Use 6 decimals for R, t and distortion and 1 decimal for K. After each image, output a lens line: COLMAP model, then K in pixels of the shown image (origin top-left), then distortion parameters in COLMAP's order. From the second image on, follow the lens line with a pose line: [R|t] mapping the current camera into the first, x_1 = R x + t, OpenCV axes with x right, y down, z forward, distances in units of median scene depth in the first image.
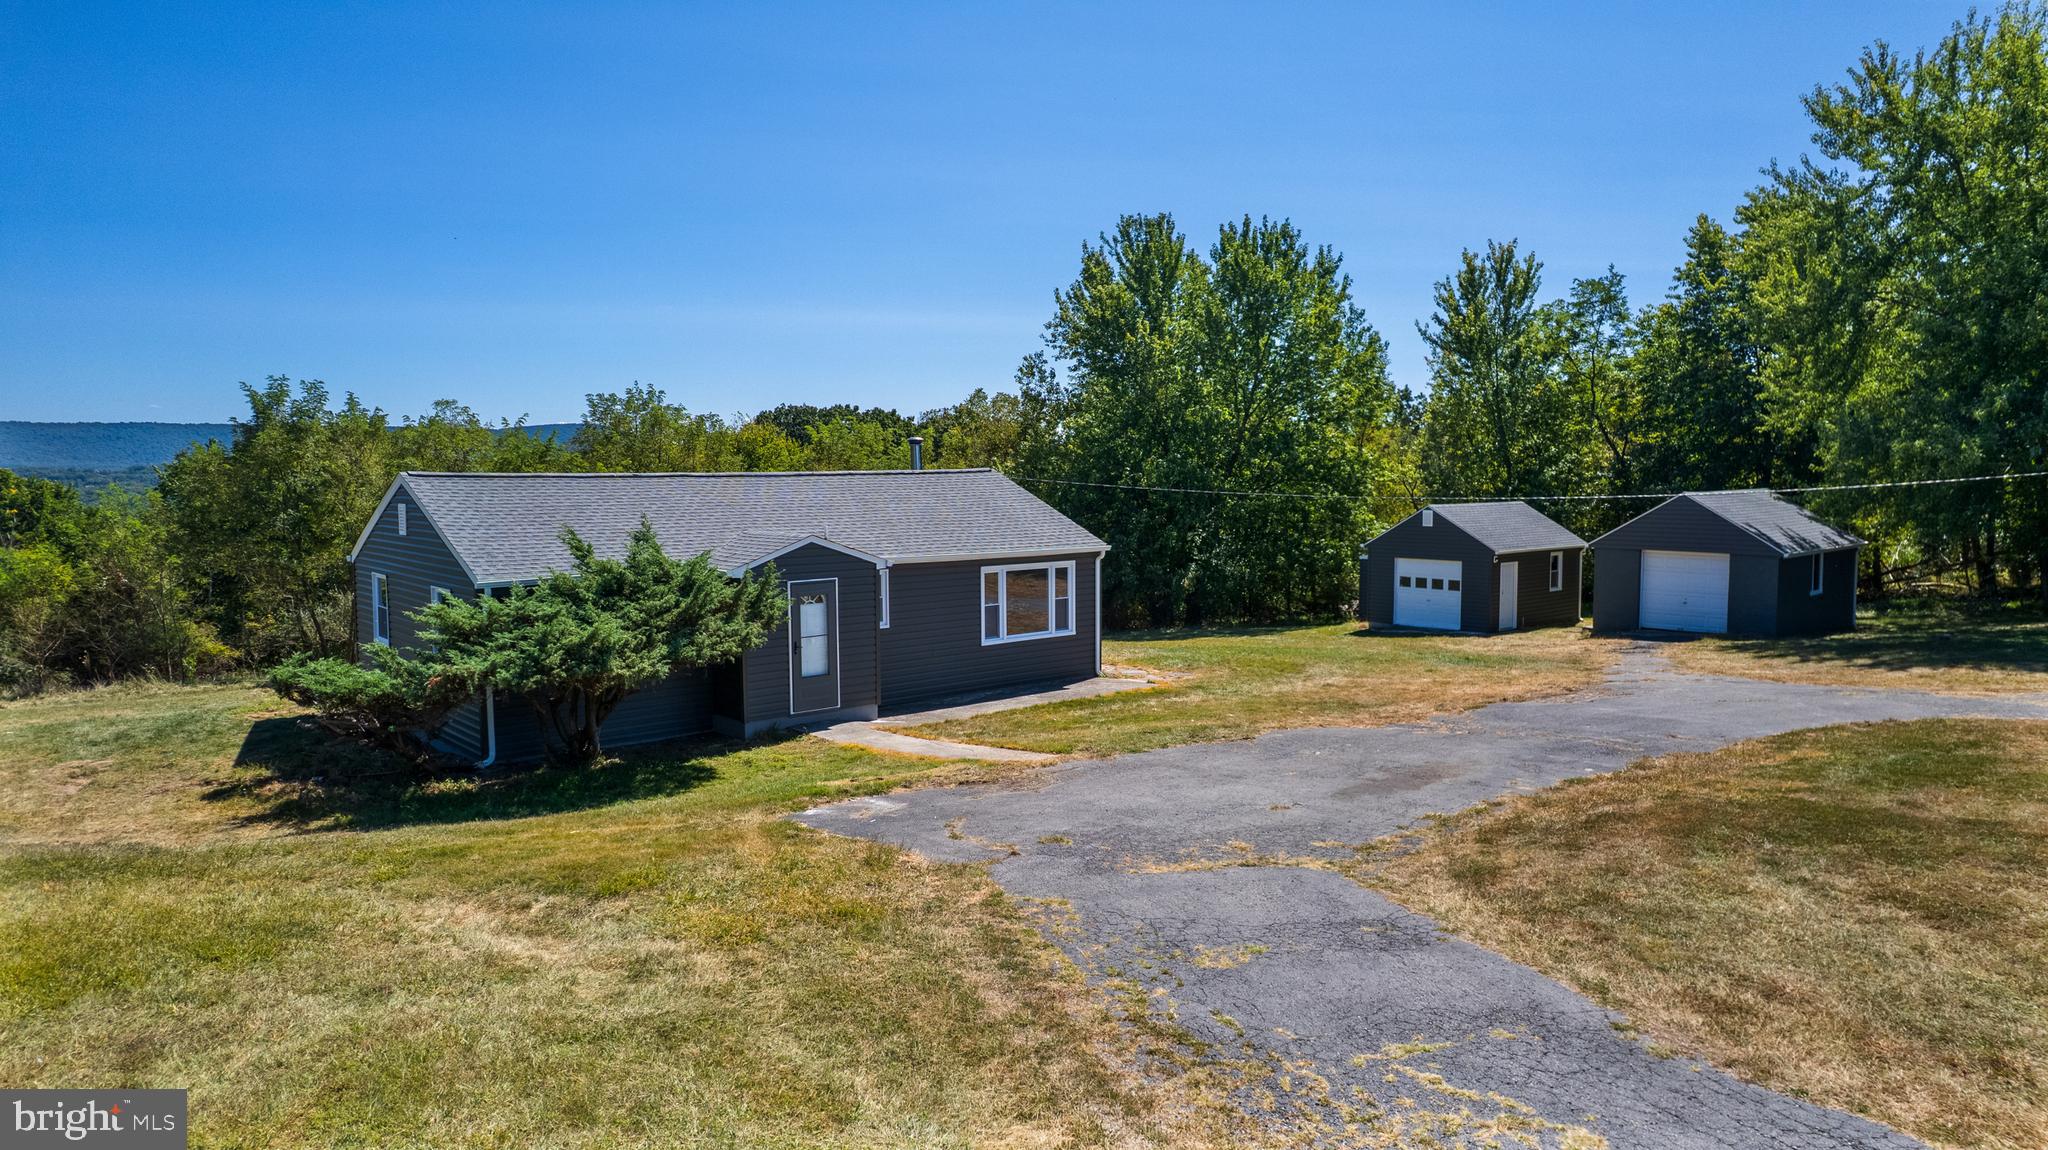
lens RADIAL K [[1310.9, 0, 1024.0], [0, 1310.9, 575.0], [0, 0, 1]] dist [-0.071197, 0.060892]
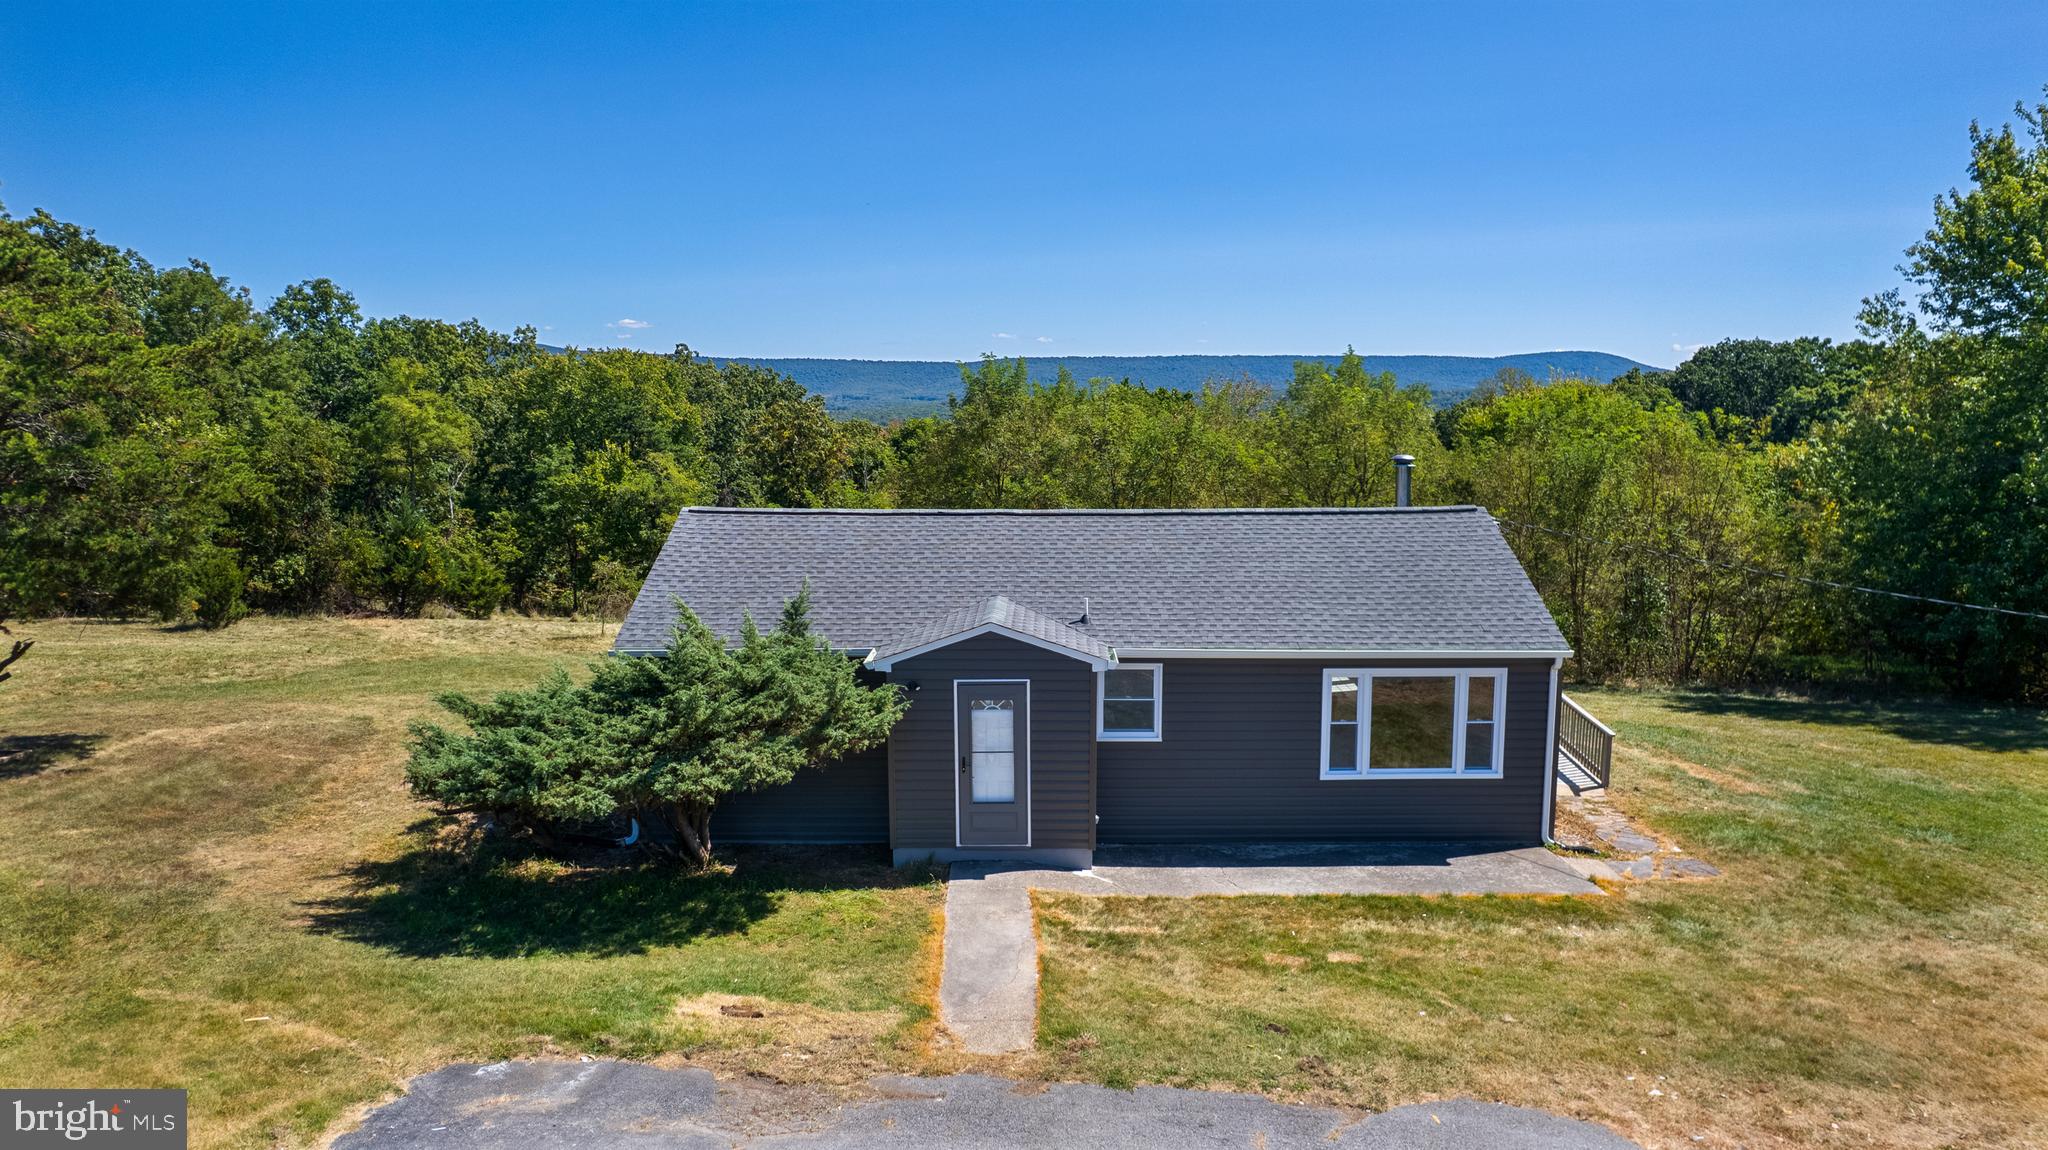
lens RADIAL K [[1324.2, 0, 1023.8], [0, 1324.2, 580.2], [0, 0, 1]] dist [-0.071580, 0.056565]
pose [[0.748601, 0.092230, -0.656574, 0.298261], [-0.054836, 0.995497, 0.077318, -0.096851], [0.660749, -0.021877, 0.750288, 0.364587]]
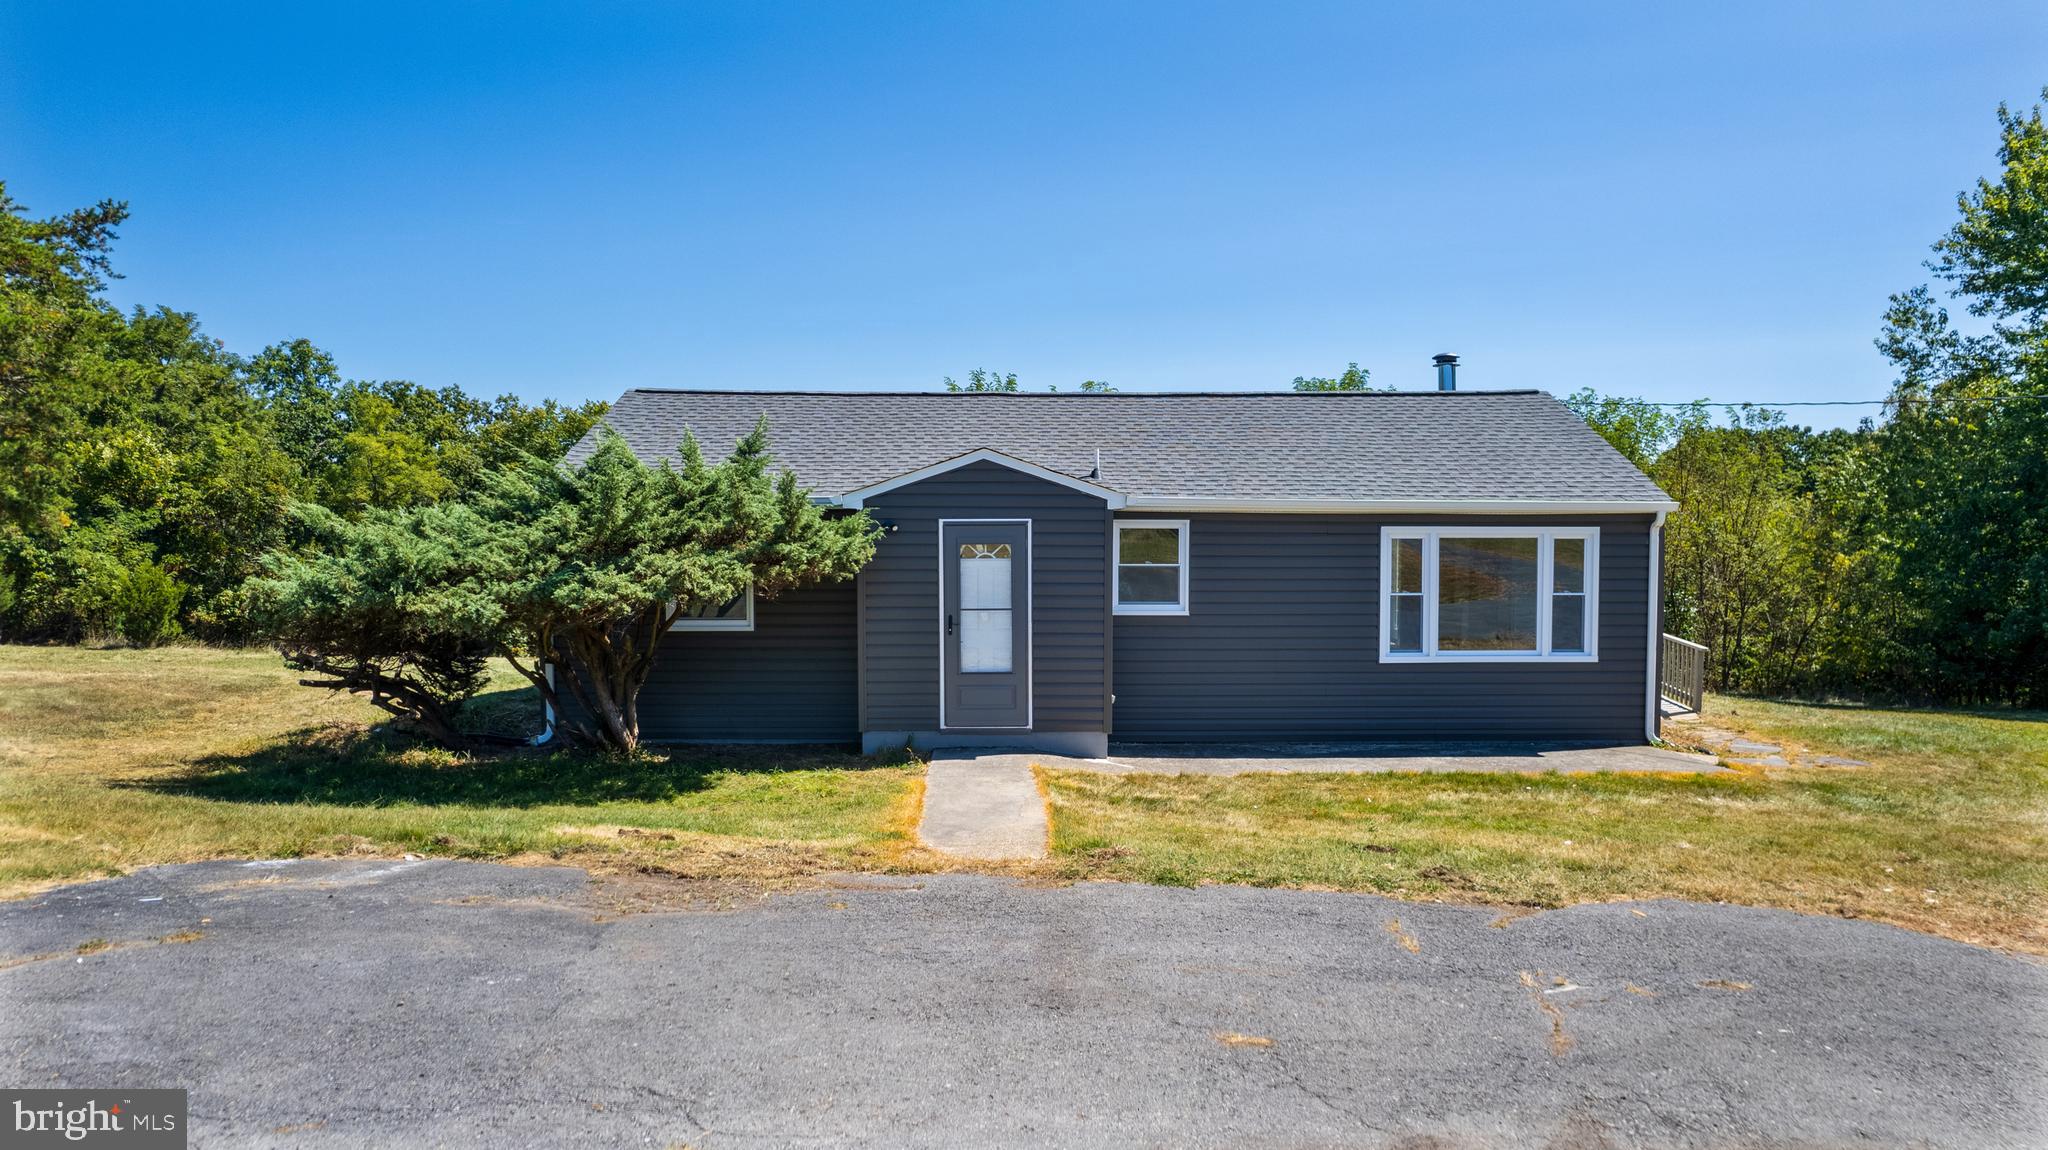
lens RADIAL K [[1310.9, 0, 1024.0], [0, 1310.9, 575.0], [0, 0, 1]] dist [-0.071197, 0.060892]
pose [[0.756237, 0.034800, -0.653372, 0.222454], [-0.058236, 0.998201, -0.014238, 0.032223], [0.651701, 0.048817, 0.756903, 0.451730]]
